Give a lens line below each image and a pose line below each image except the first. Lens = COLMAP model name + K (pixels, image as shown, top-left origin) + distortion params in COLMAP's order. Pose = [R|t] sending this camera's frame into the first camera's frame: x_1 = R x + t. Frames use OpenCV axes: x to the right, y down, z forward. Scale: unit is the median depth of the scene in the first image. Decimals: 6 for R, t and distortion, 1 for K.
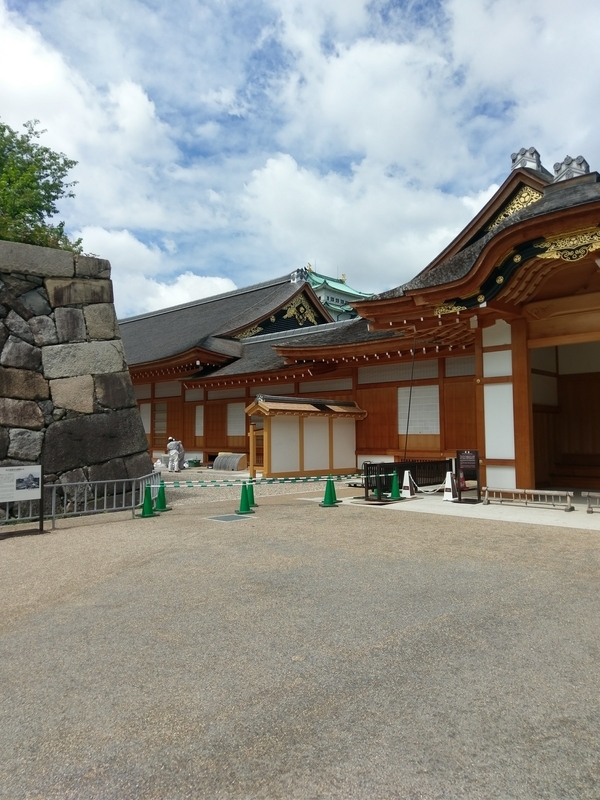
lens RADIAL K [[596.2, 0, 299.7], [0, 596.2, 399.8], [0, 0, 1]] dist [0.062103, -0.055960]
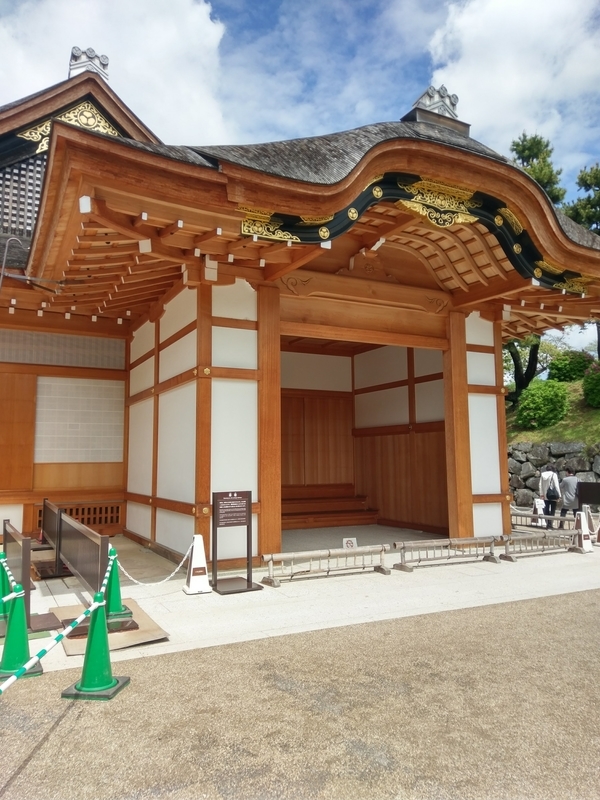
lens RADIAL K [[596.2, 0, 300.4], [0, 596.2, 398.1], [0, 0, 1]] dist [0.062103, -0.055960]
pose [[0.324962, 0.100164, 0.940408, -0.249544], [-0.043971, 0.994900, -0.090773, 0.049742], [-0.944704, -0.011853, 0.327709, 0.827901]]
